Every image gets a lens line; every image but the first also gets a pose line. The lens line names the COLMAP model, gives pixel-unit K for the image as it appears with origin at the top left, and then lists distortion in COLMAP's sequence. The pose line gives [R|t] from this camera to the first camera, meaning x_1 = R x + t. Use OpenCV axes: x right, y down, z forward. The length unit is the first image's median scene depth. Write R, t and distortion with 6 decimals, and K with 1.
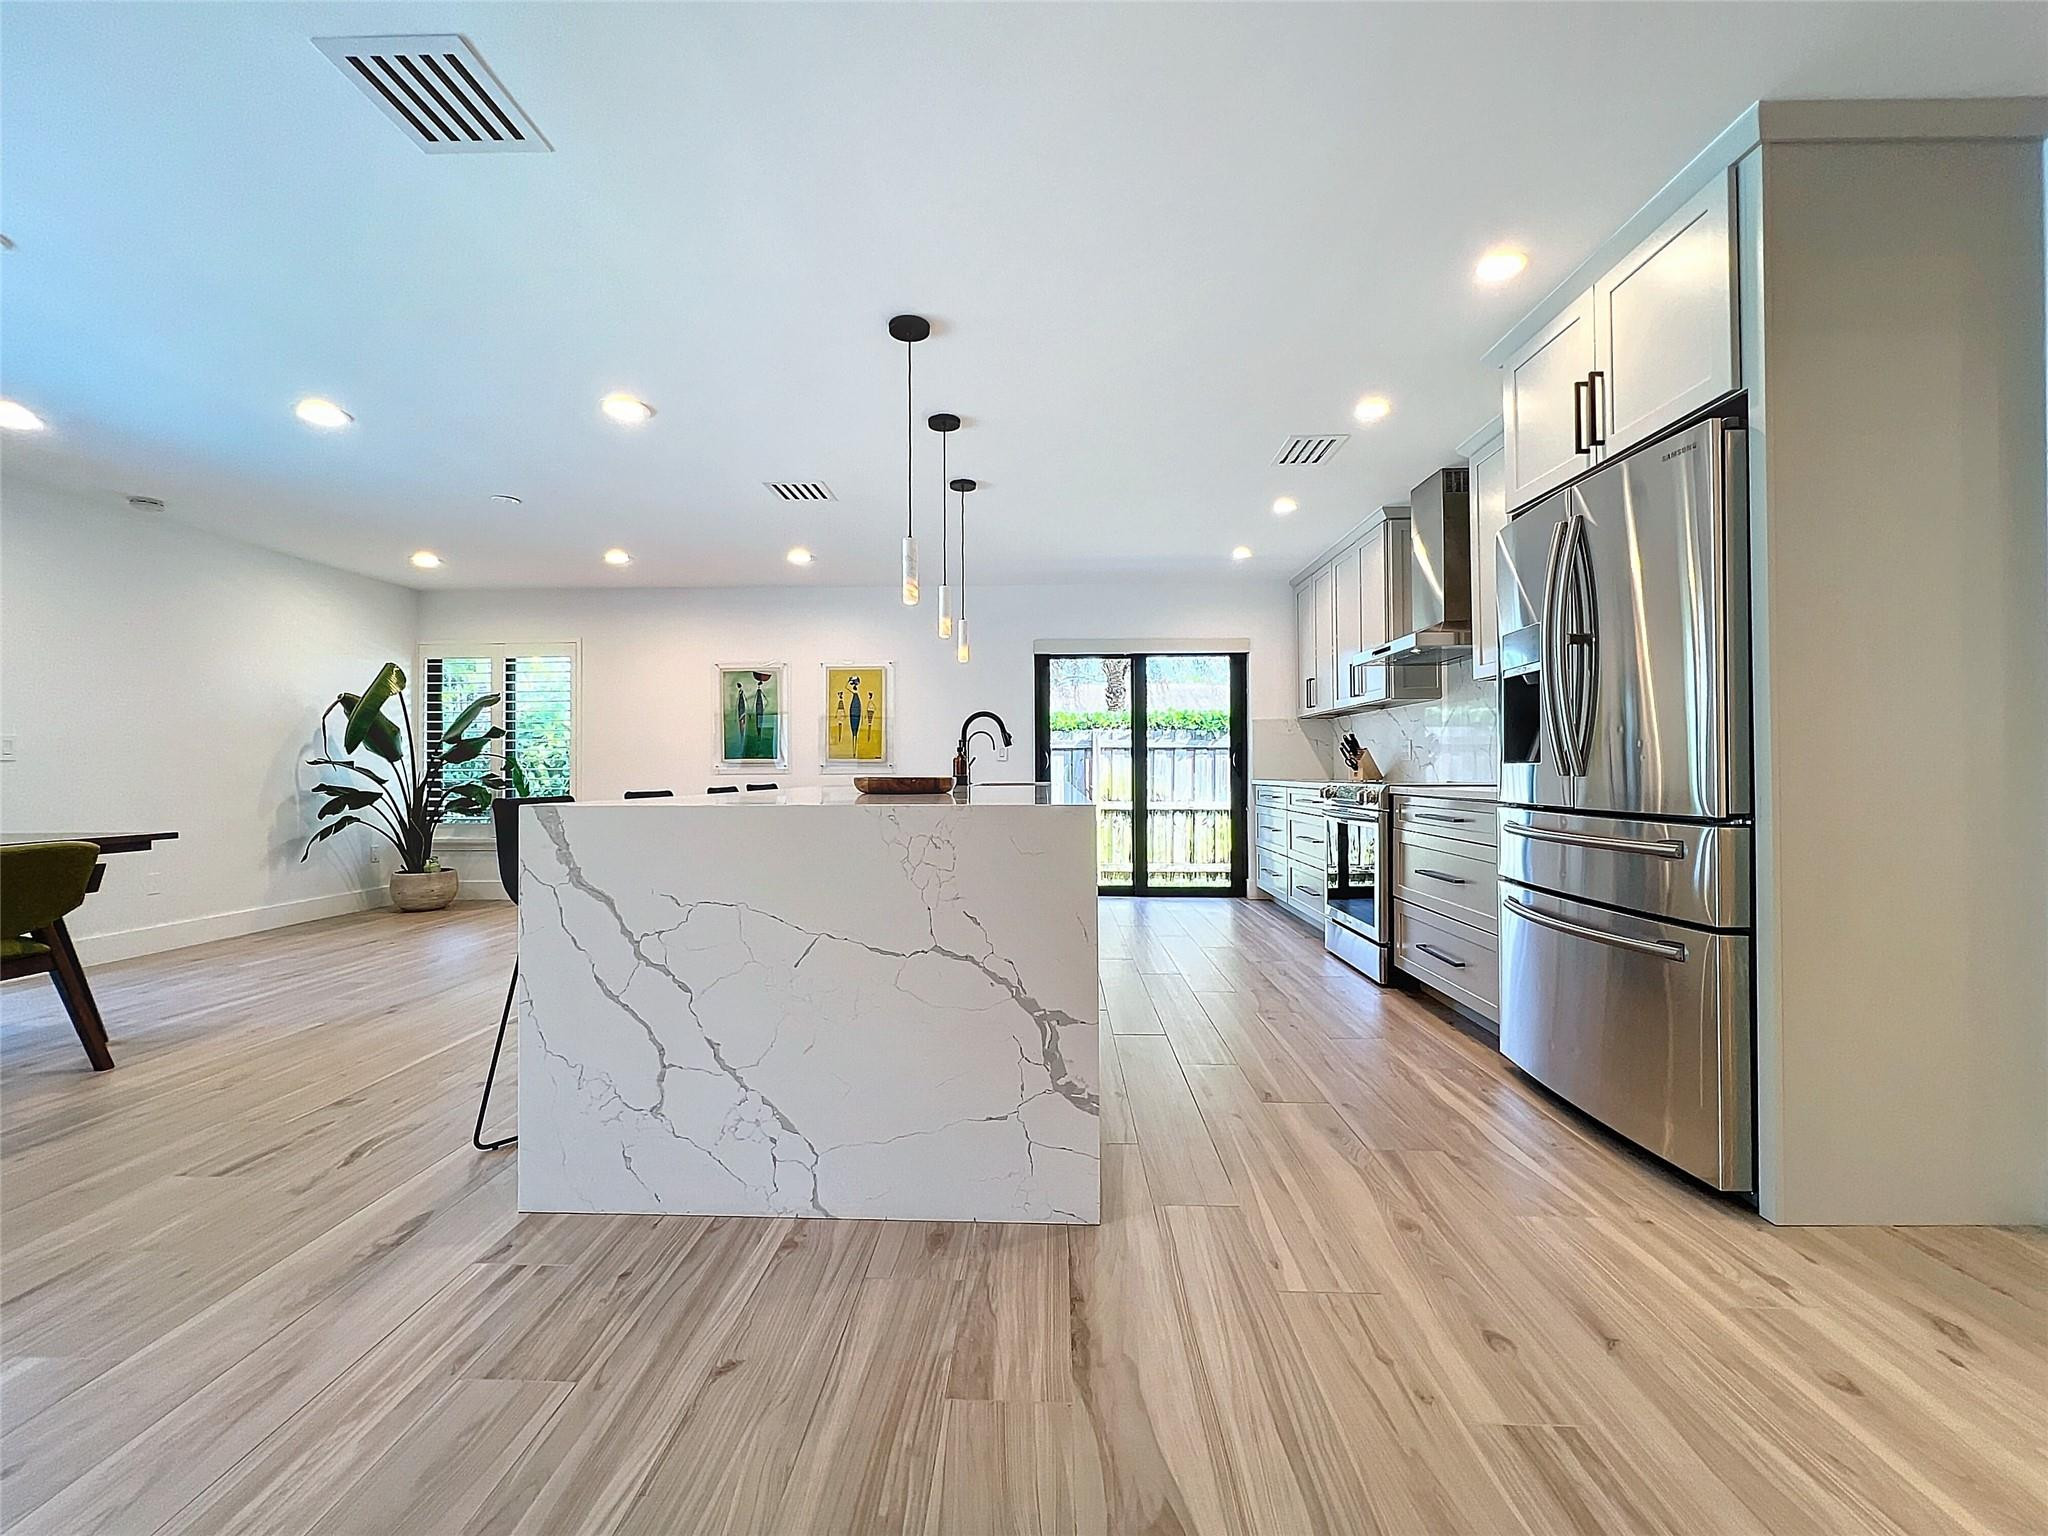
lens RADIAL K [[820.5, 0, 1020.6], [0, 820.5, 764.2], [0, 0, 1]] dist [-0.001403, 0.000588]
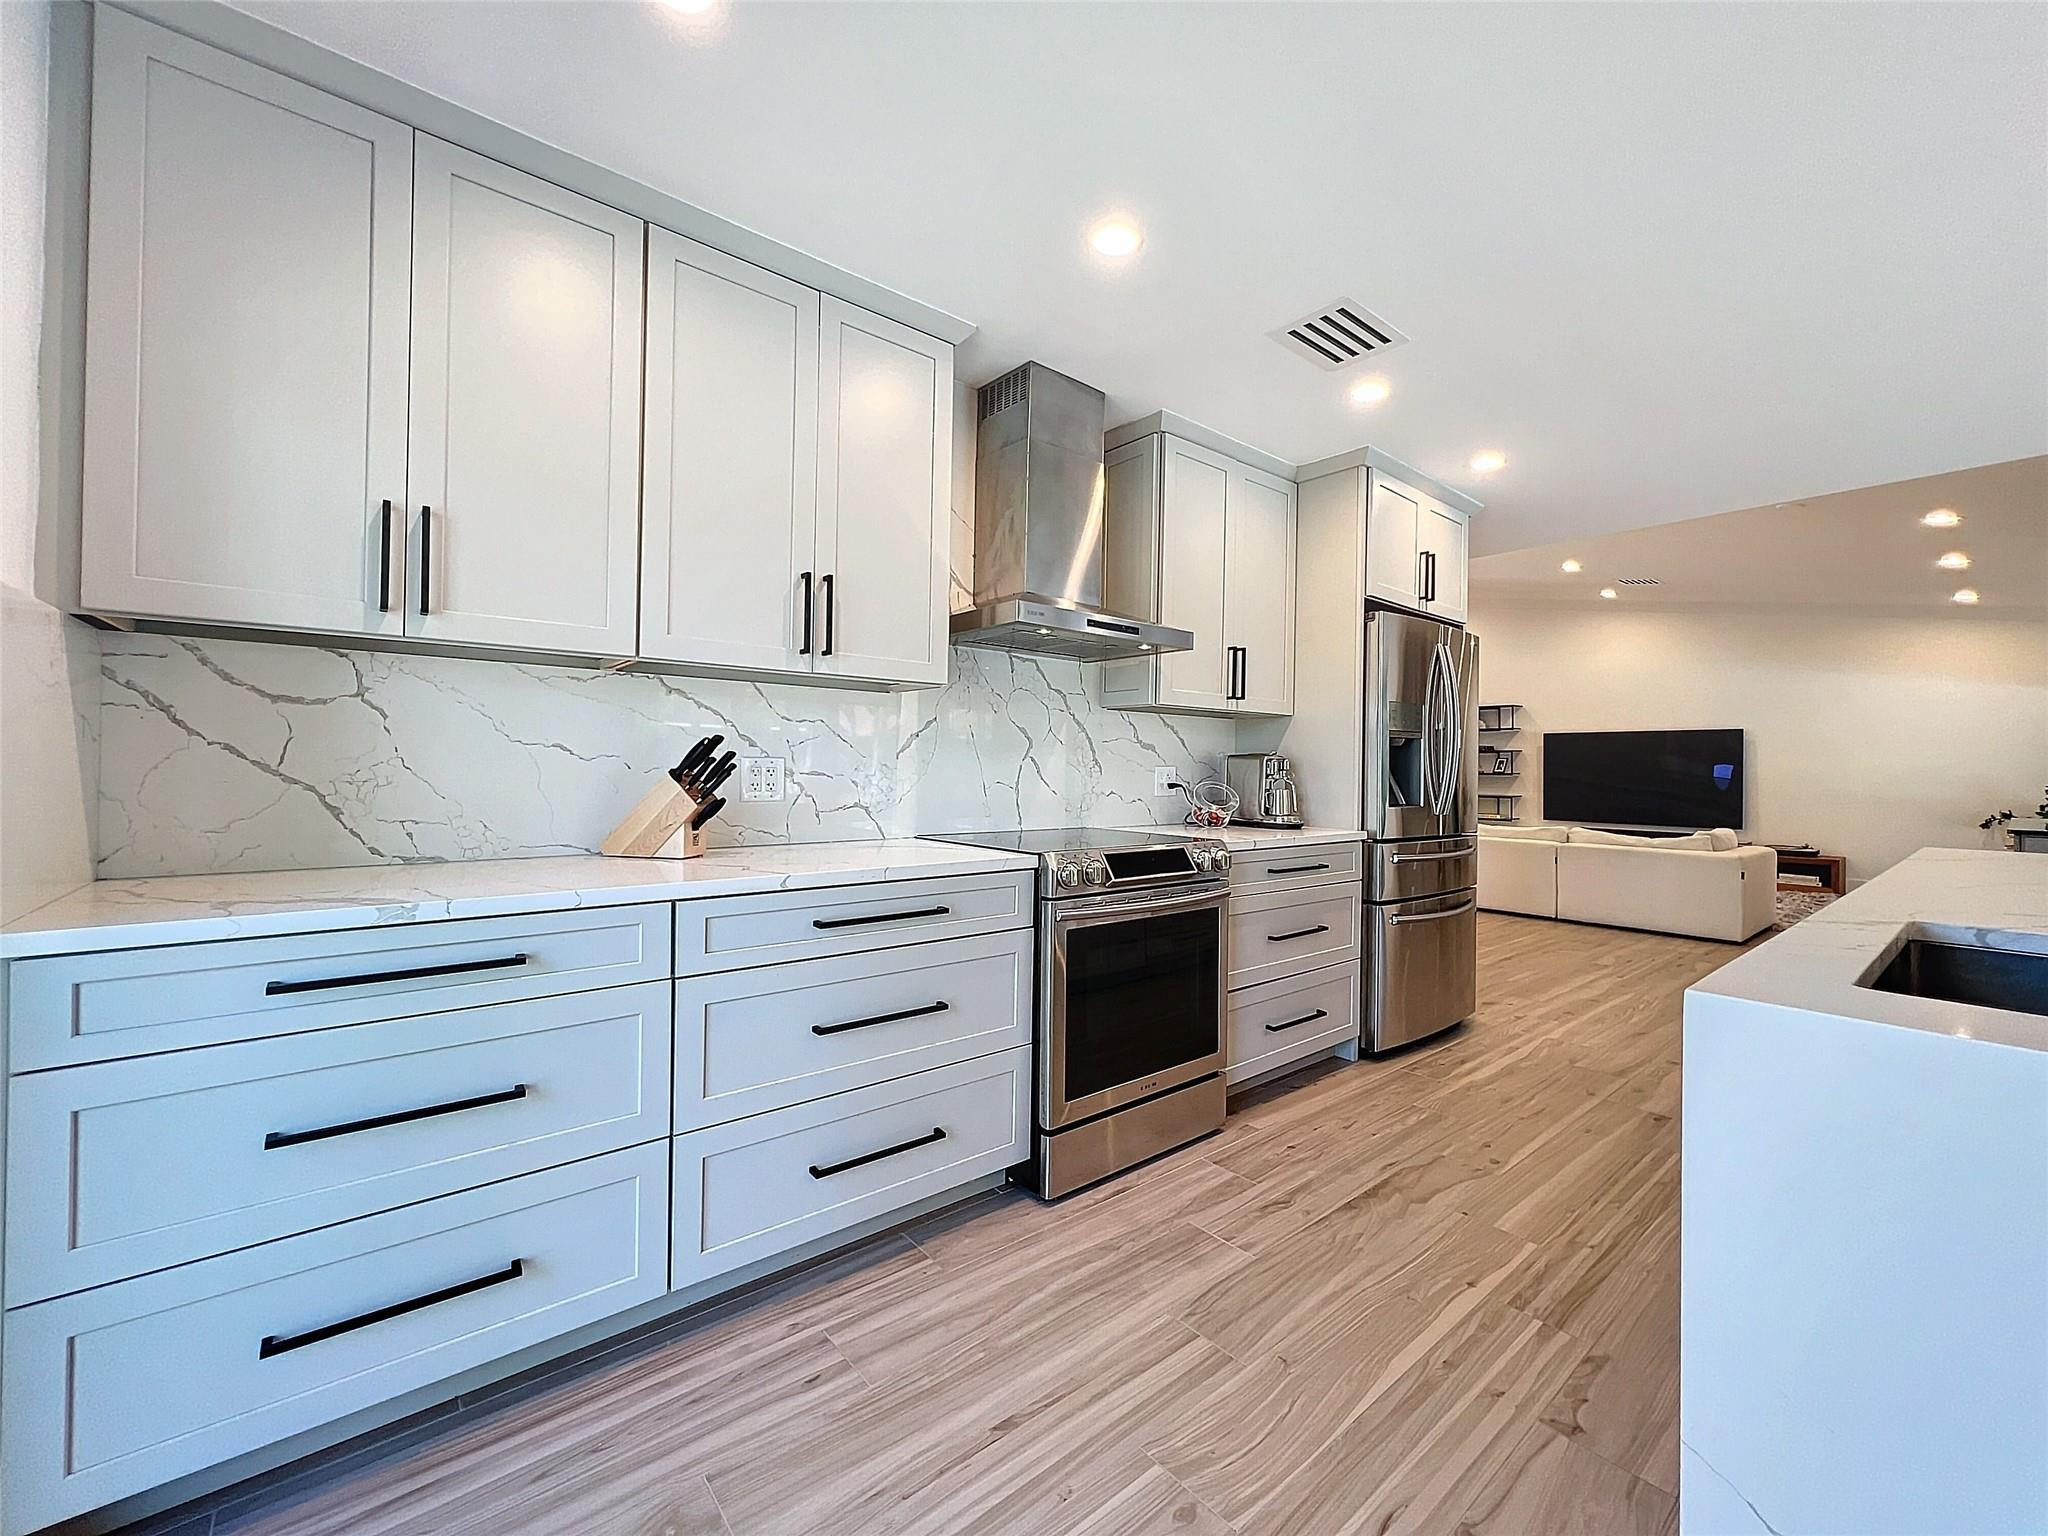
lens RADIAL K [[820.5, 0, 1020.6], [0, 820.5, 764.2], [0, 0, 1]] dist [-0.001403, 0.000588]
pose [[-0.659422, -0.001120, 0.751772, 0.037958], [-0.015525, 0.999806, -0.012129, -0.042616], [-0.751613, -0.019669, -0.659311, 2.250327]]
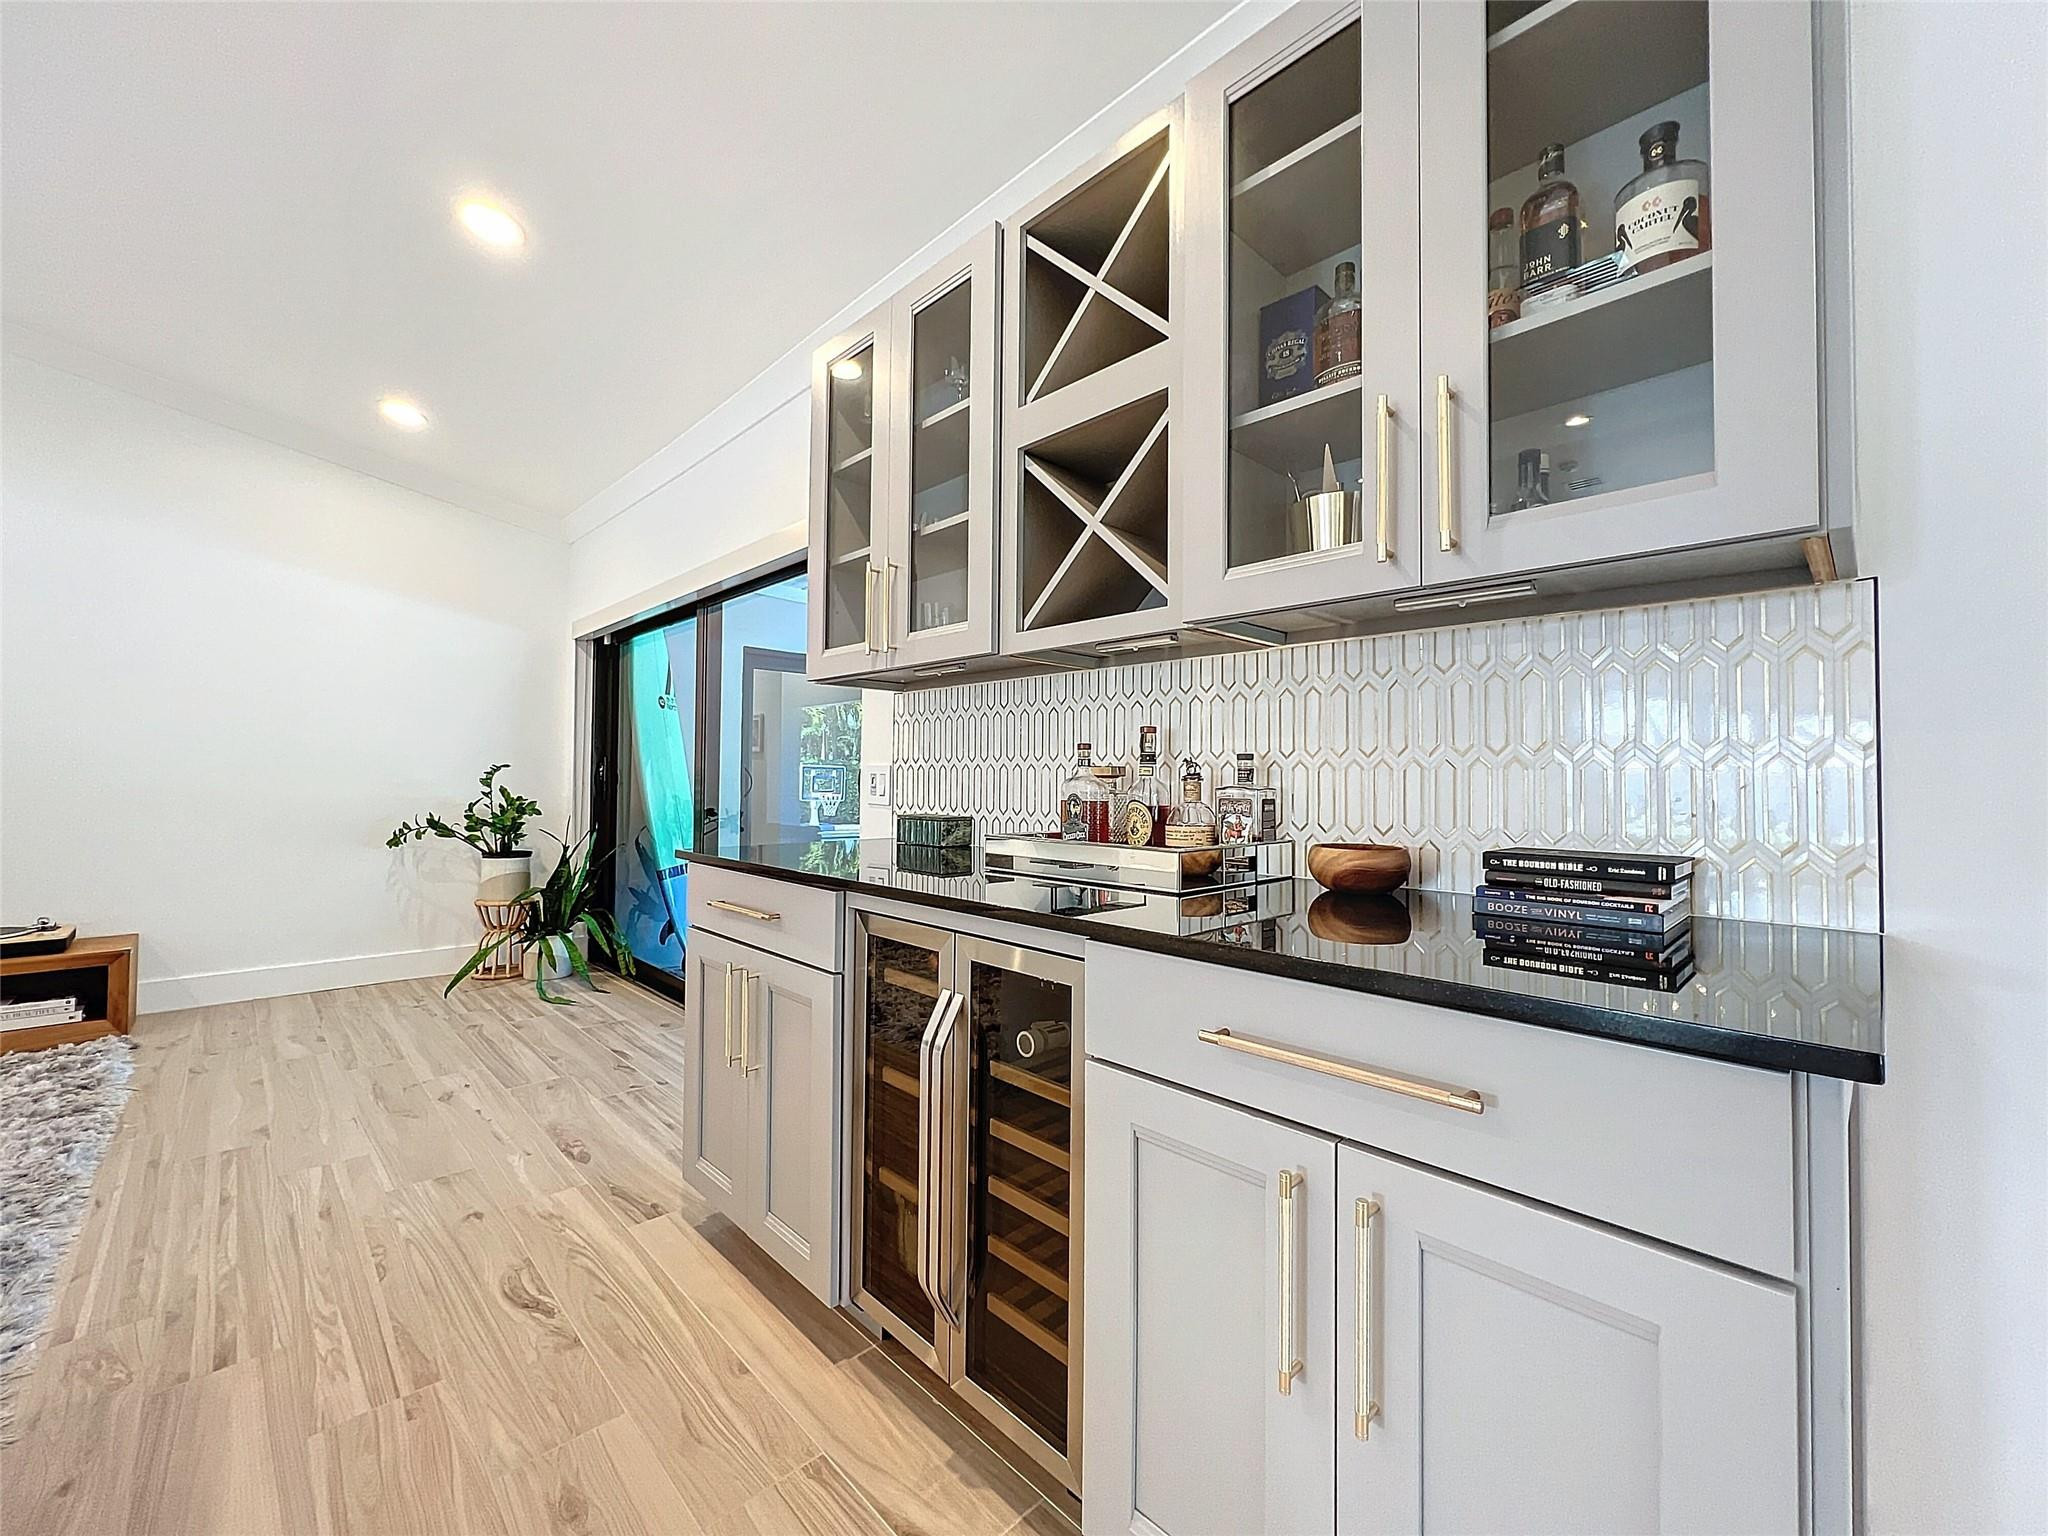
lens RADIAL K [[820.5, 0, 1020.6], [0, 820.5, 764.2], [0, 0, 1]] dist [-0.001403, 0.000588]
pose [[-0.693386, -0.016116, -0.720386, 0.278857], [-0.000020, 0.999750, -0.022347, -0.034390], [0.720567, -0.015481, -0.693213, -0.097173]]
